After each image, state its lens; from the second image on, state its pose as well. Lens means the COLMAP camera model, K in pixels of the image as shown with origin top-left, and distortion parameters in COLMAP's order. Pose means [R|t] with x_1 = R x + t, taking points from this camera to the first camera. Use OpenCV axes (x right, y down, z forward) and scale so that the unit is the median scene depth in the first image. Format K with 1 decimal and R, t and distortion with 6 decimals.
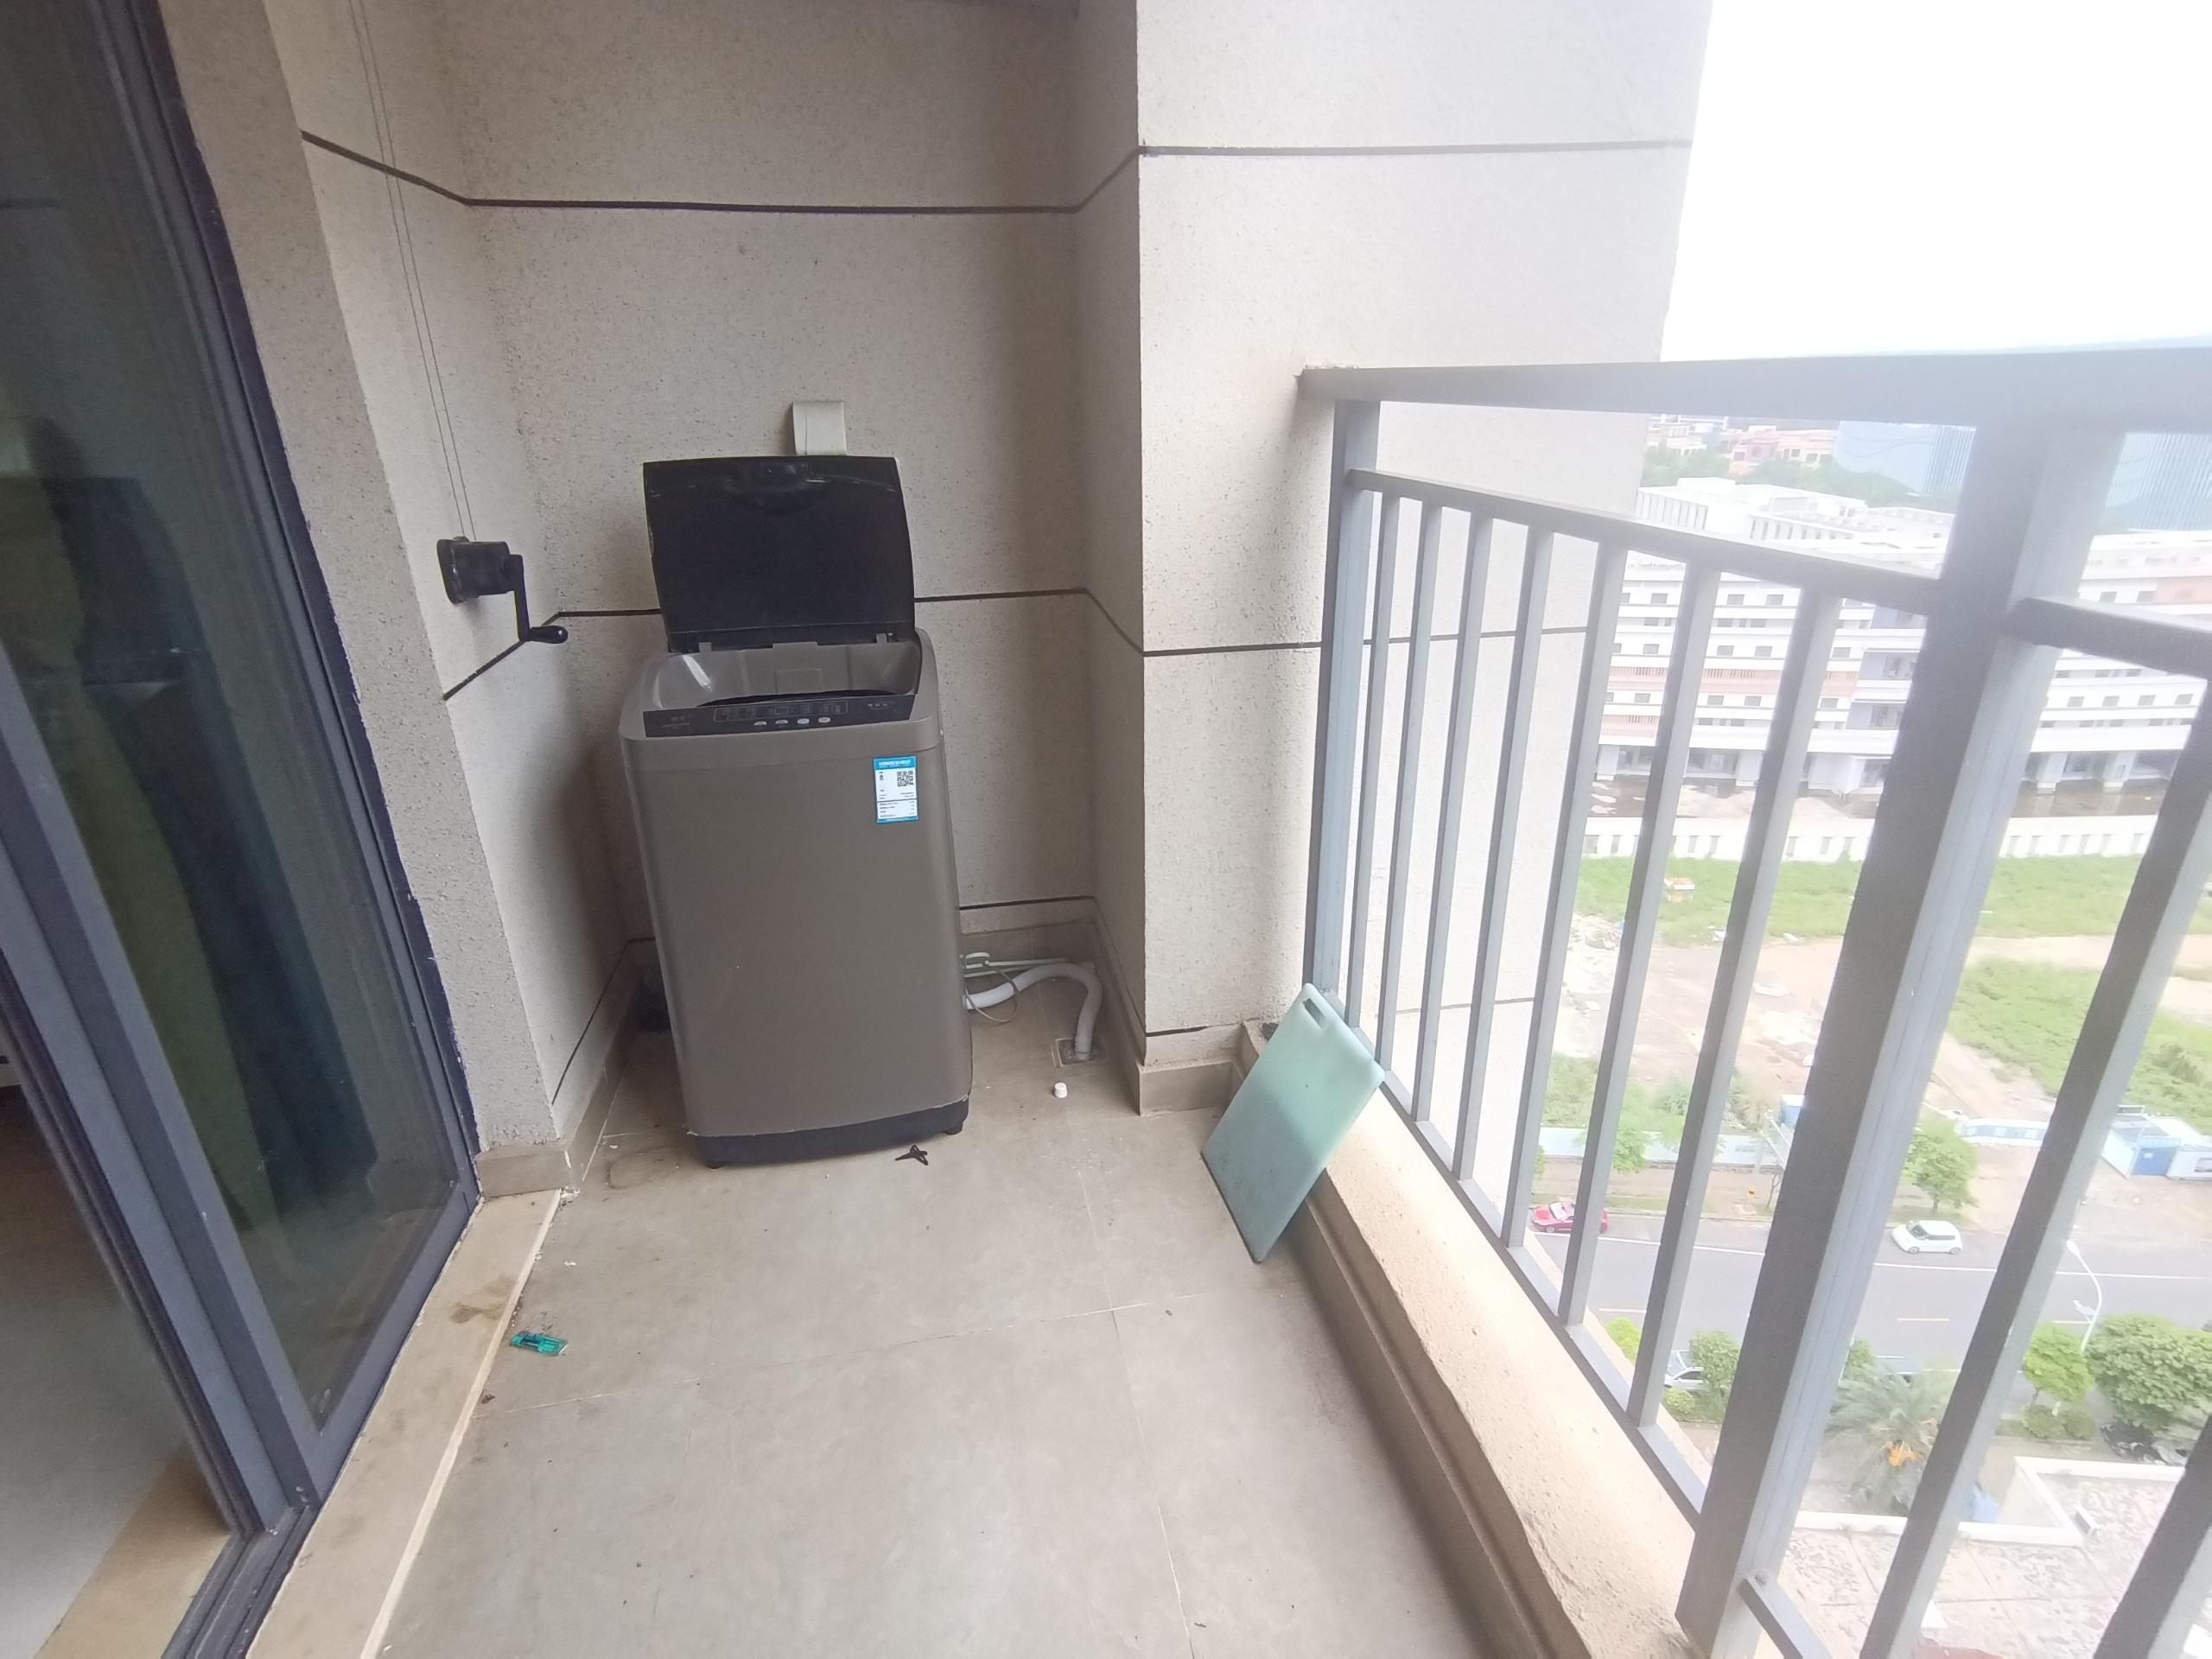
lens RADIAL K [[1105.2, 0, 1115.7], [0, 1105.2, 827.3], [0, 0, 1]] dist [0.017071, -0.016223]
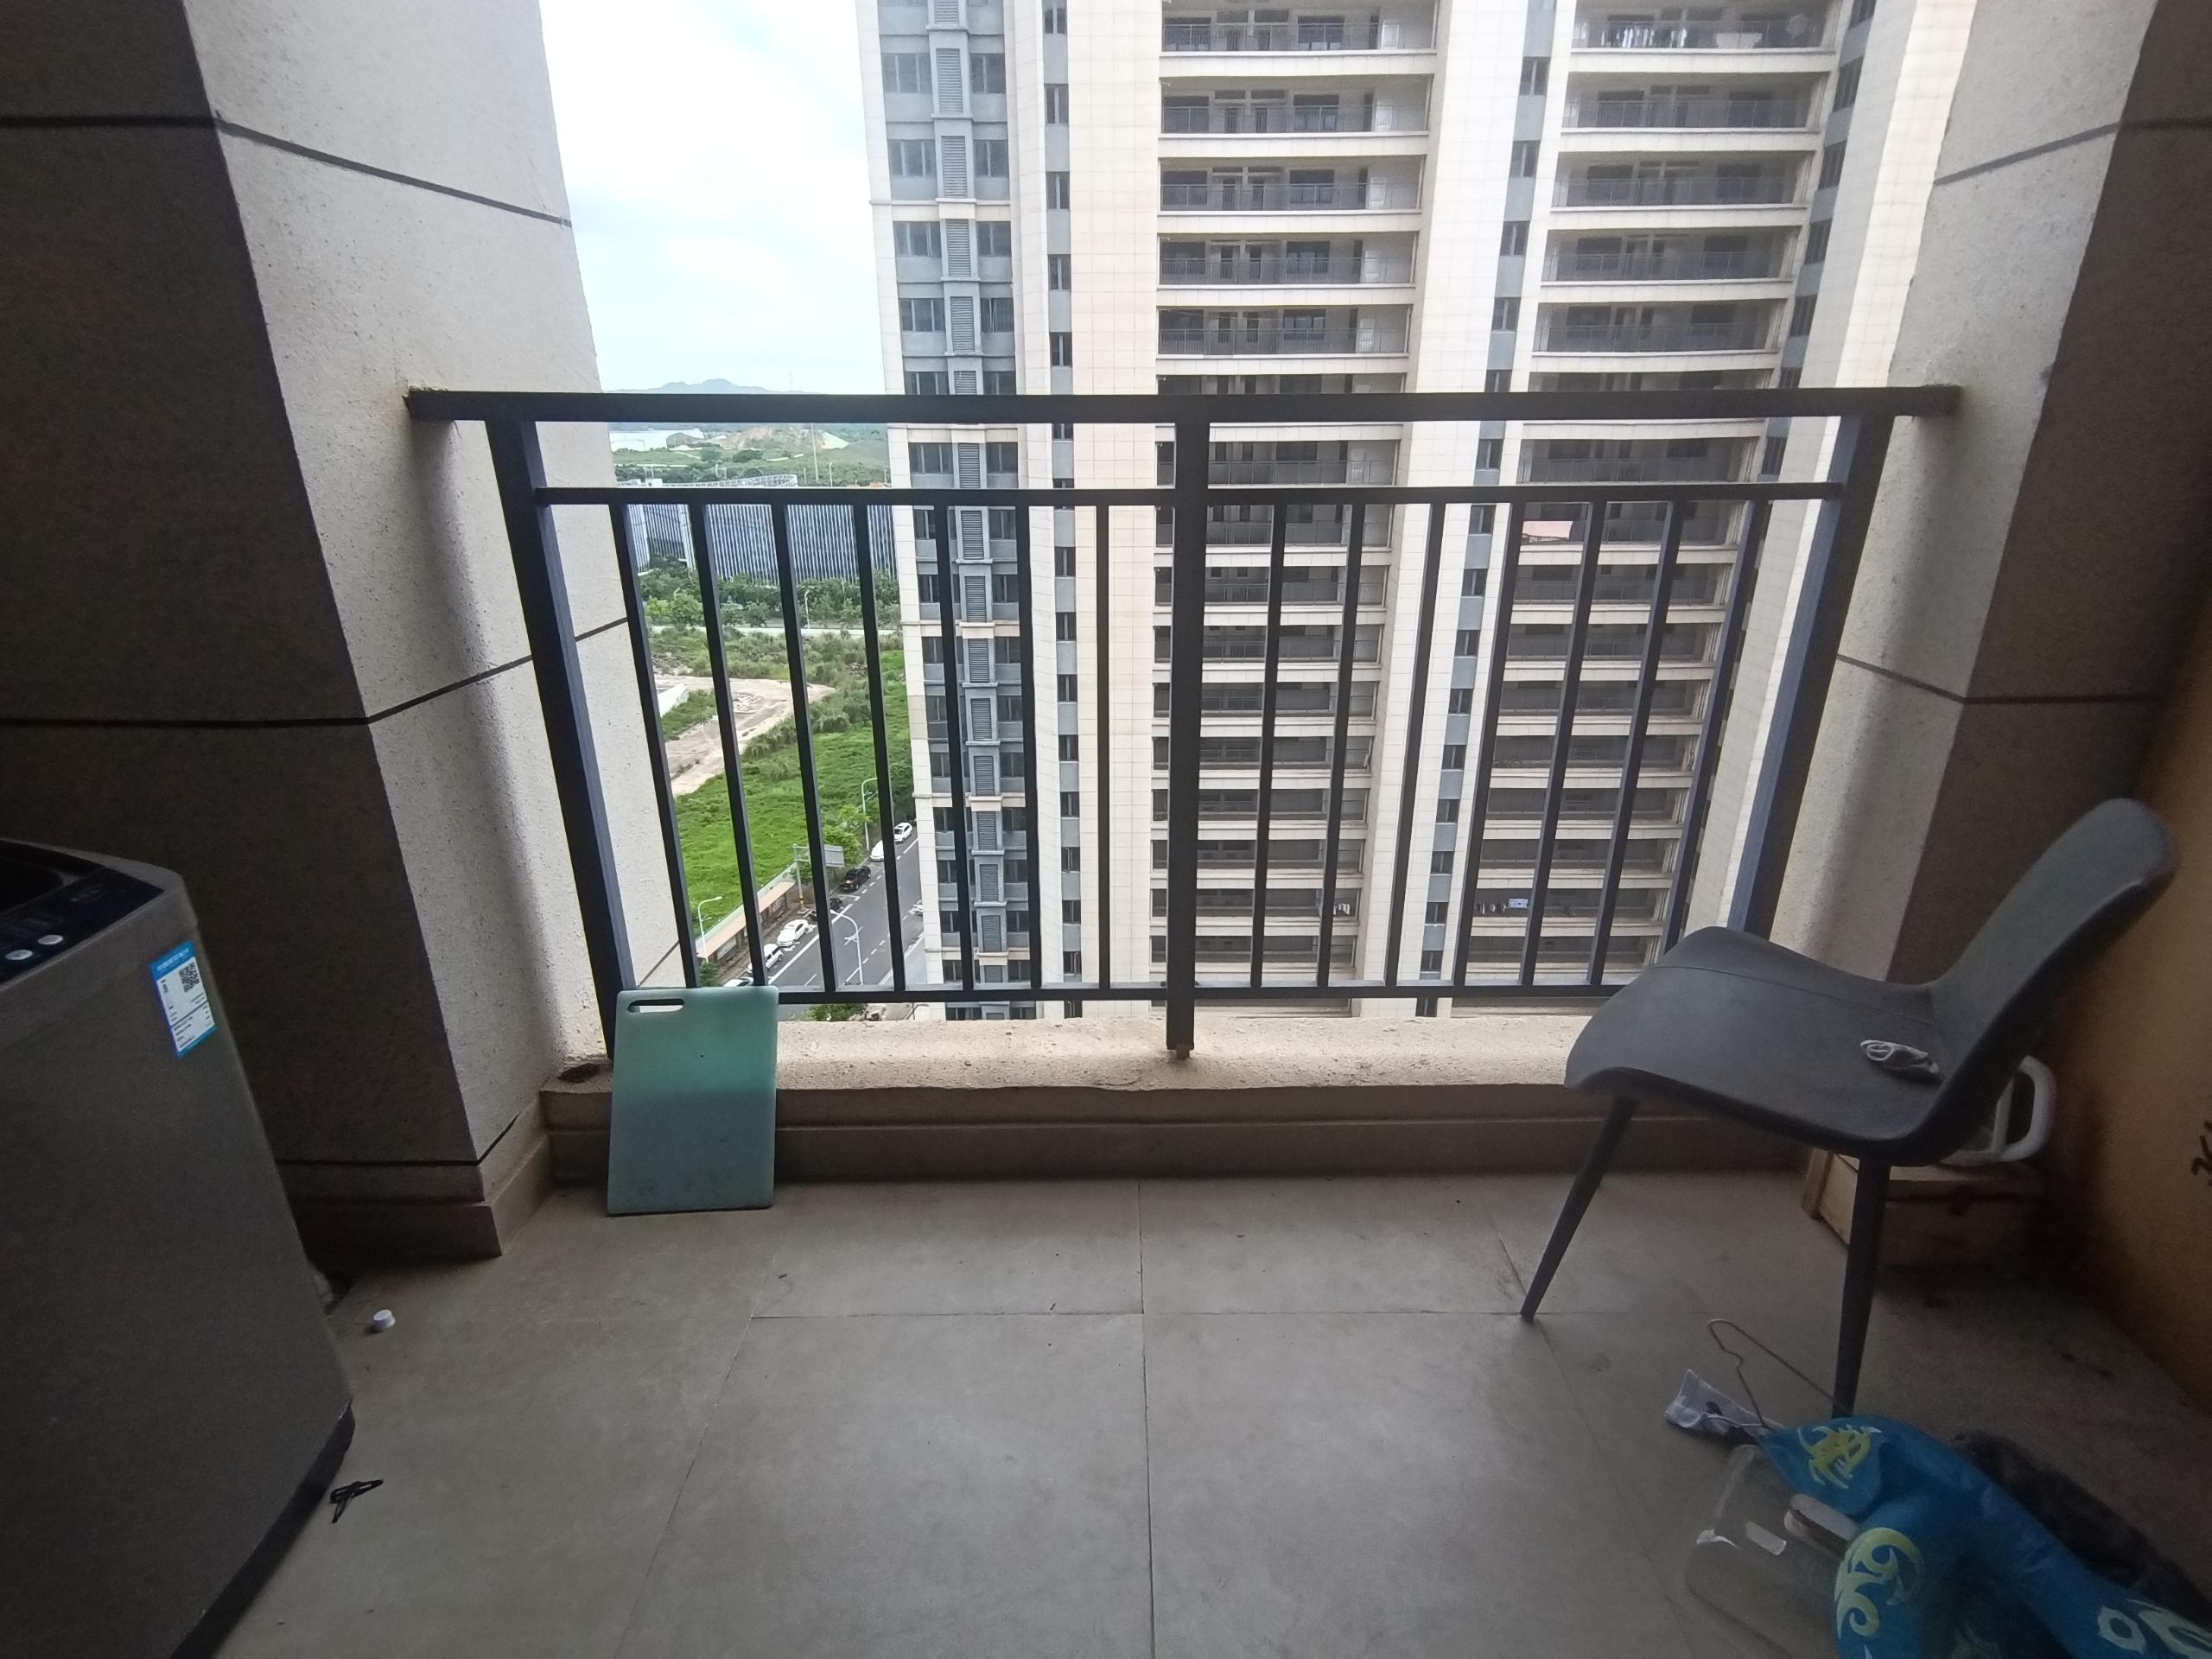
lens RADIAL K [[1105.2, 0, 1115.7], [0, 1105.2, 827.3], [0, 0, 1]] dist [0.017071, -0.016223]
pose [[0.186514, -0.333882, 0.923978, -0.668373], [0.373755, 0.893880, 0.247560, -0.080826], [-0.908581, 0.299168, 0.291512, 0.260881]]
